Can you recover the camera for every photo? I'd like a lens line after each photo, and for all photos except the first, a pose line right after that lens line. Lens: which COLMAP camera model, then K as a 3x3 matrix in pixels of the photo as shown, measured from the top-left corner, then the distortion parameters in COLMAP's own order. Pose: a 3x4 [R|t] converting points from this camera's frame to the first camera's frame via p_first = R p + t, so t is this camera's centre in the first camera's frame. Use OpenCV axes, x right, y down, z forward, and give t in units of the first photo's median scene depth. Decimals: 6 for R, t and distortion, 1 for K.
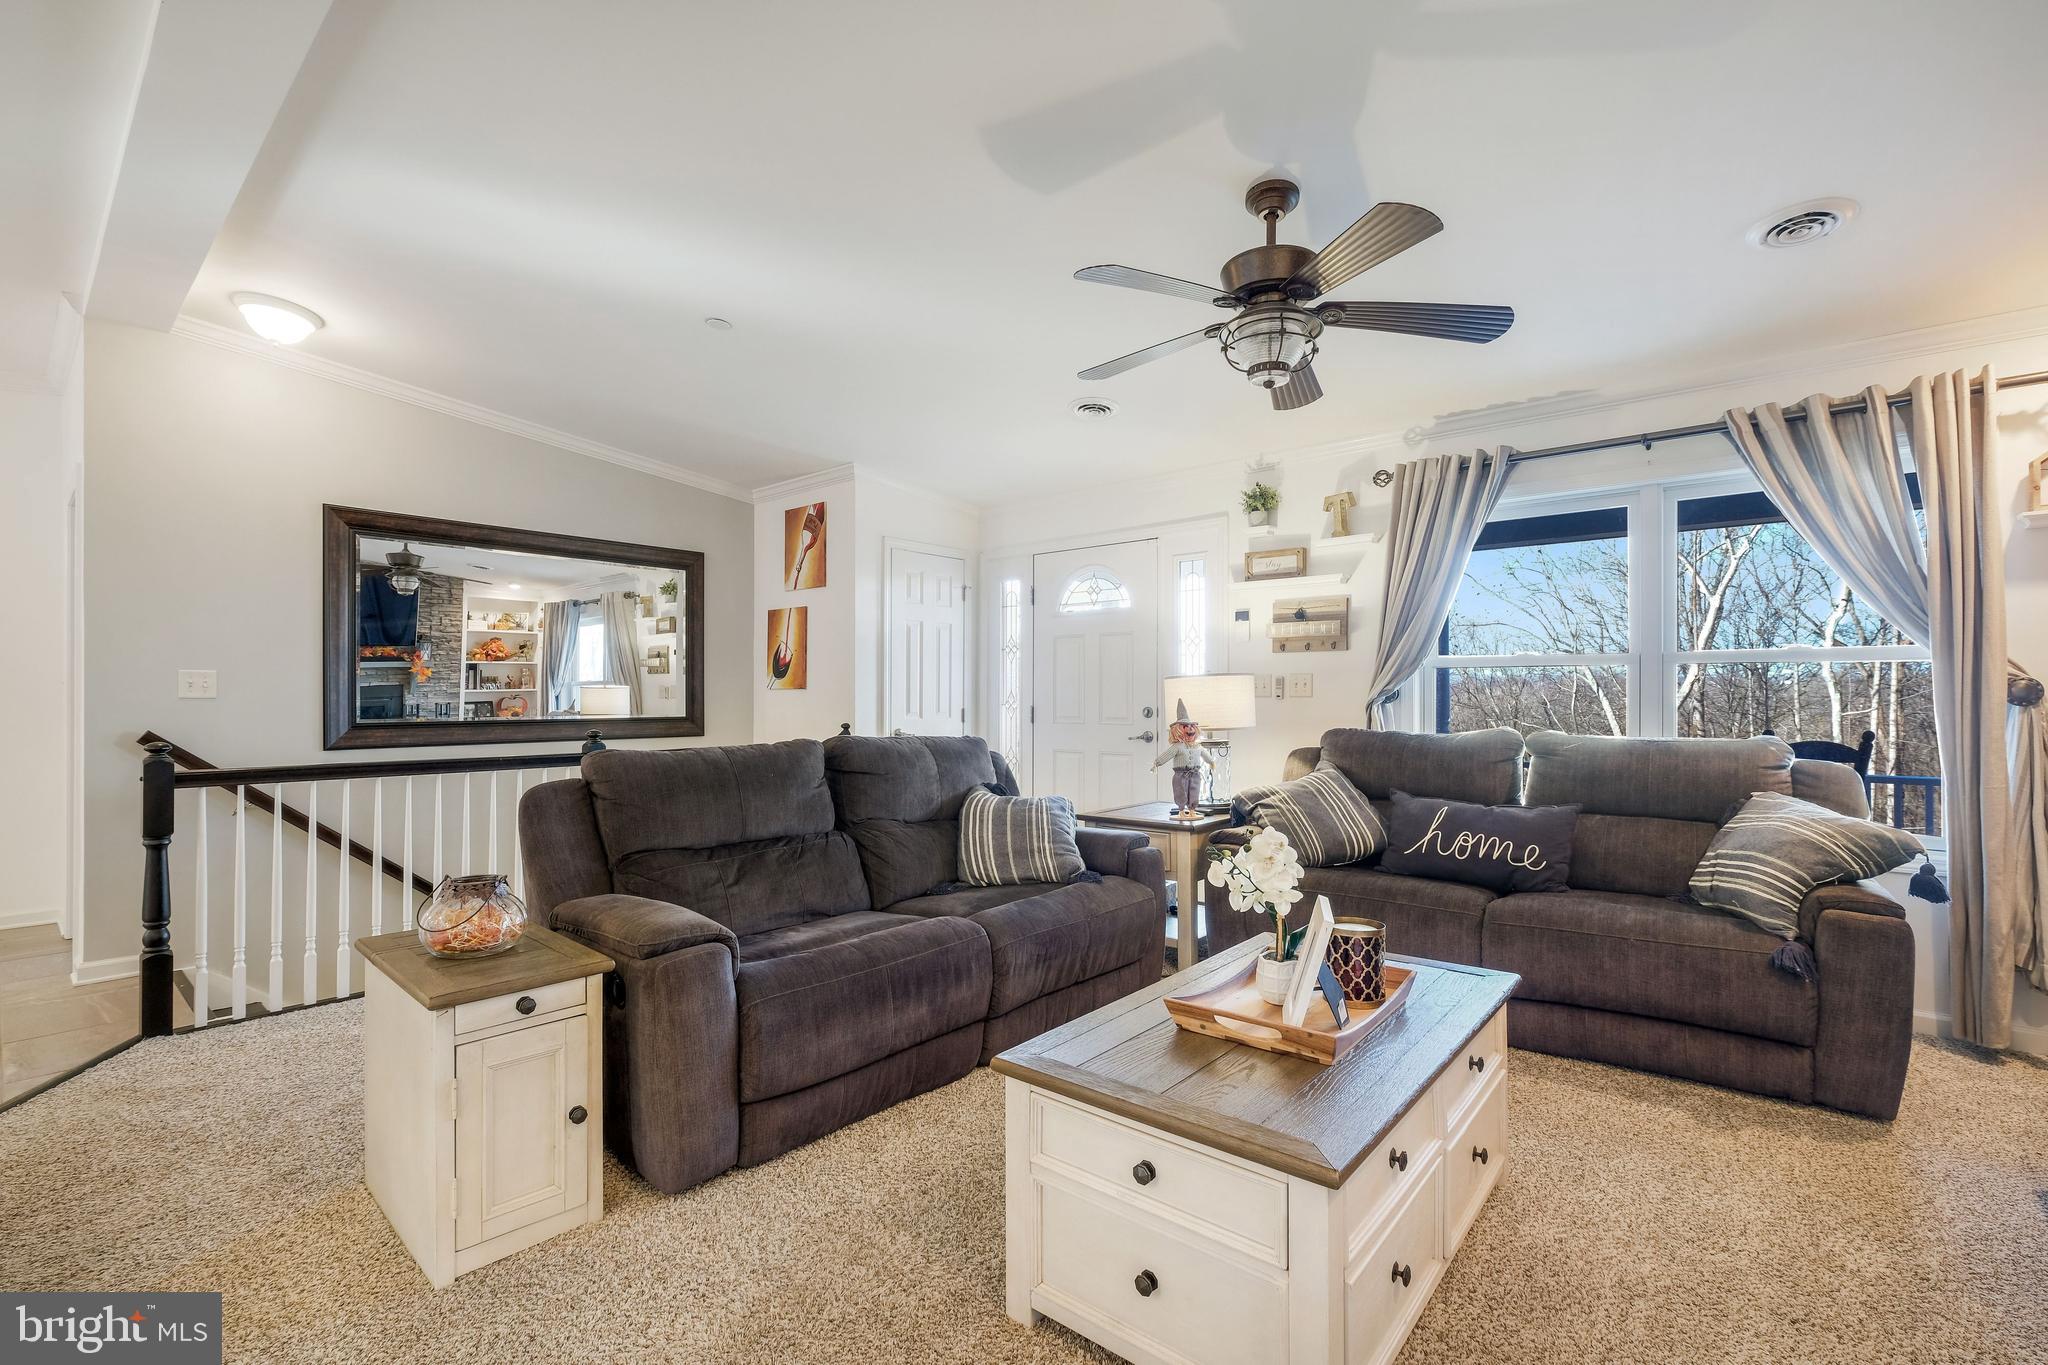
lens RADIAL K [[903.0, 0, 979.9], [0, 903.0, 706.8], [0, 0, 1]] dist [0.001423, -0.001892]
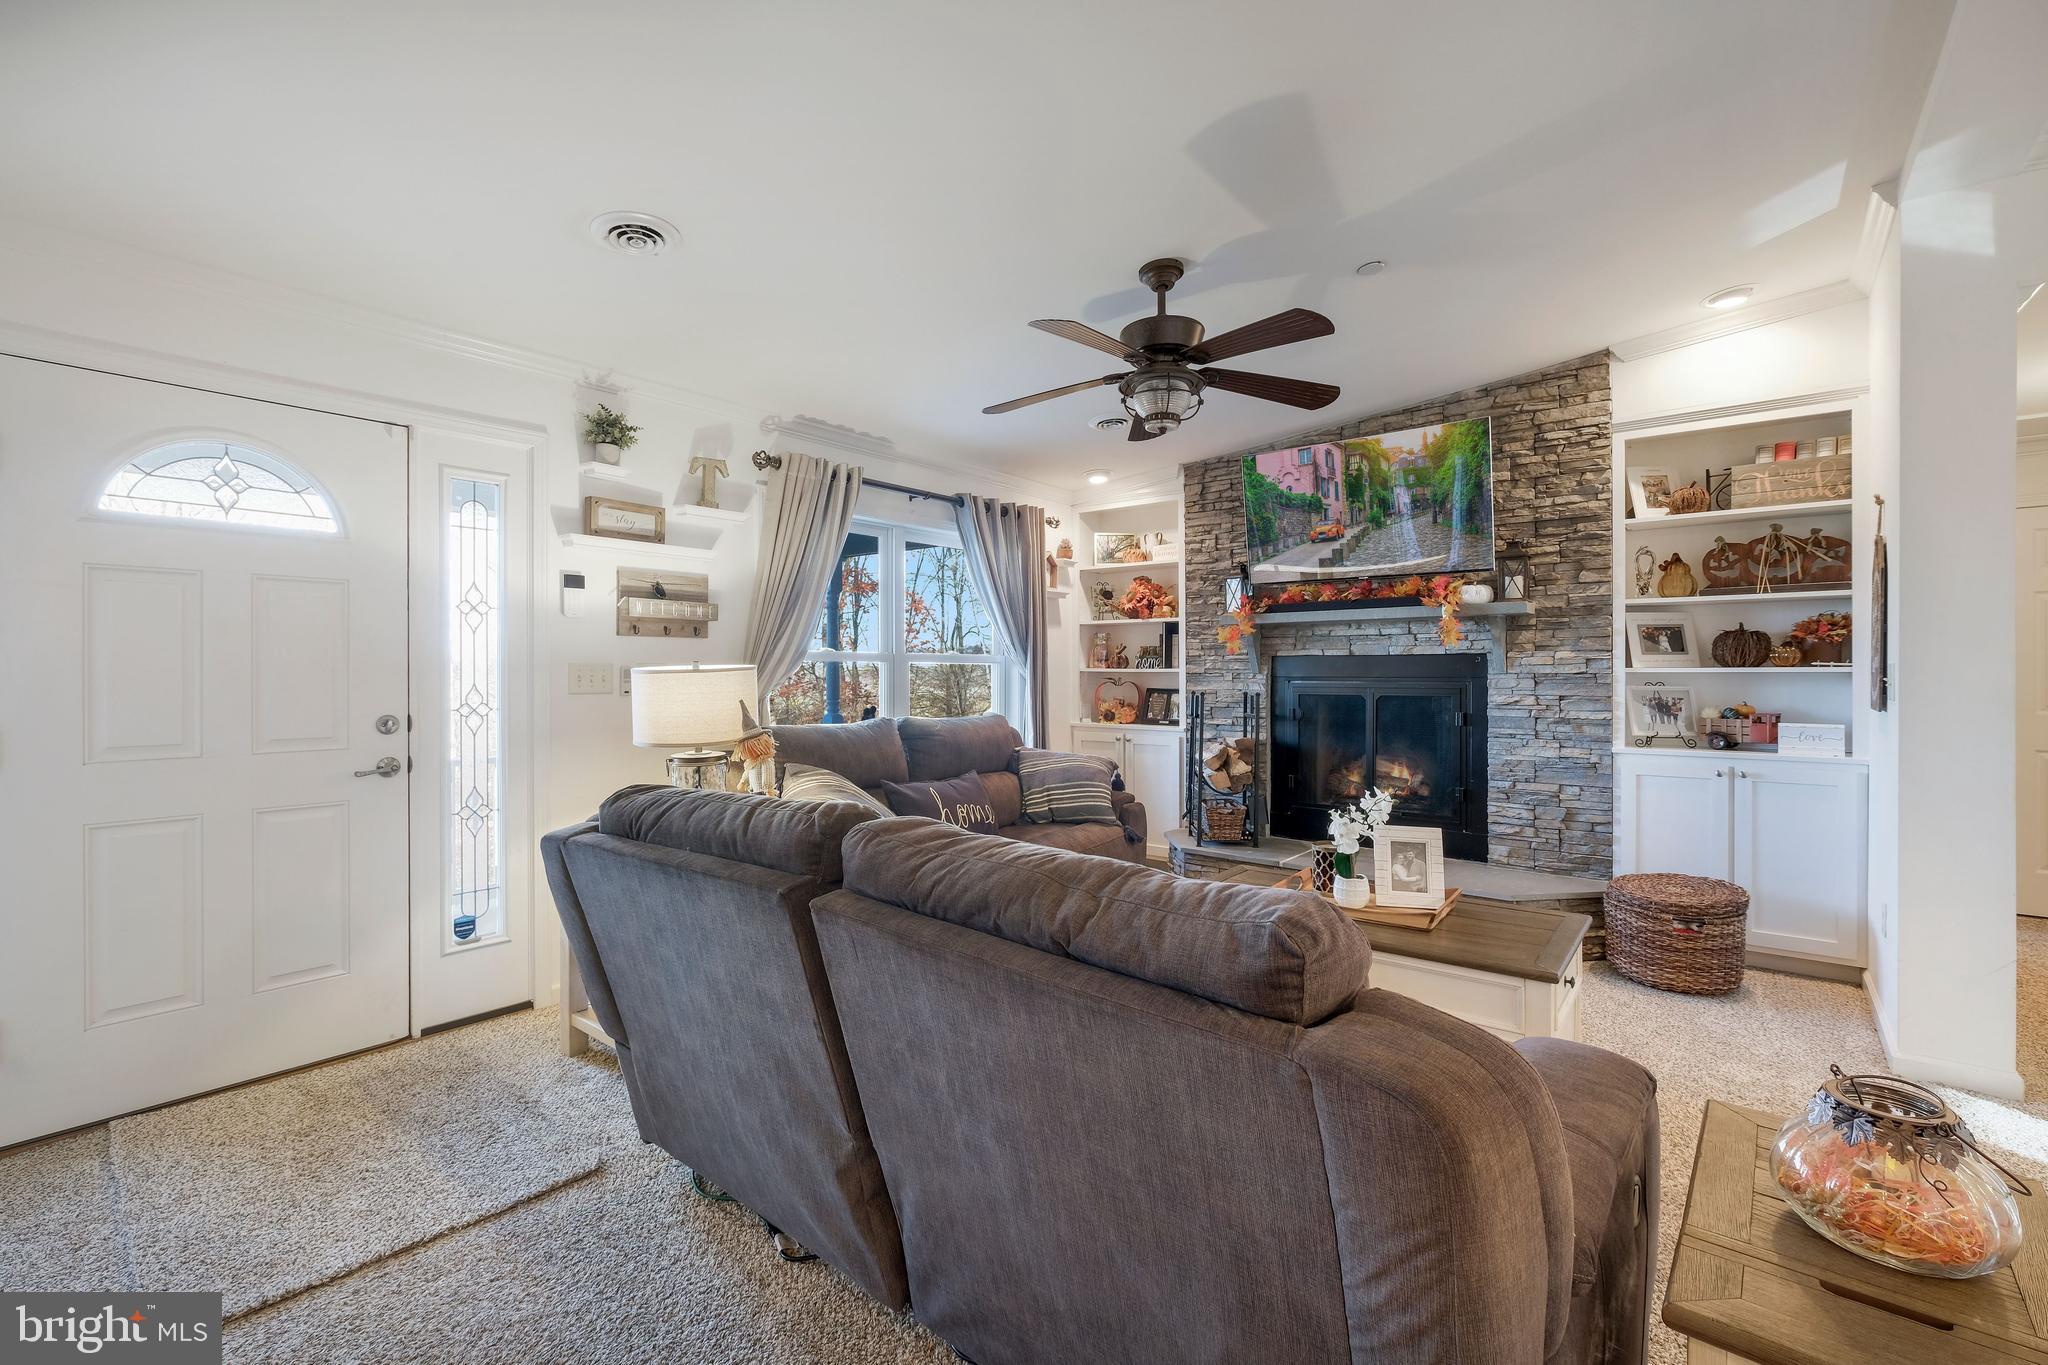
lens RADIAL K [[903.0, 0, 1042.6], [0, 903.0, 673.1], [0, 0, 1]] dist [0.001423, -0.001892]
pose [[-0.060729, 0.003045, 0.998150, -0.434200], [0.014446, 0.999893, -0.002171, -0.019874], [-0.998050, 0.014288, -0.060766, 0.654230]]
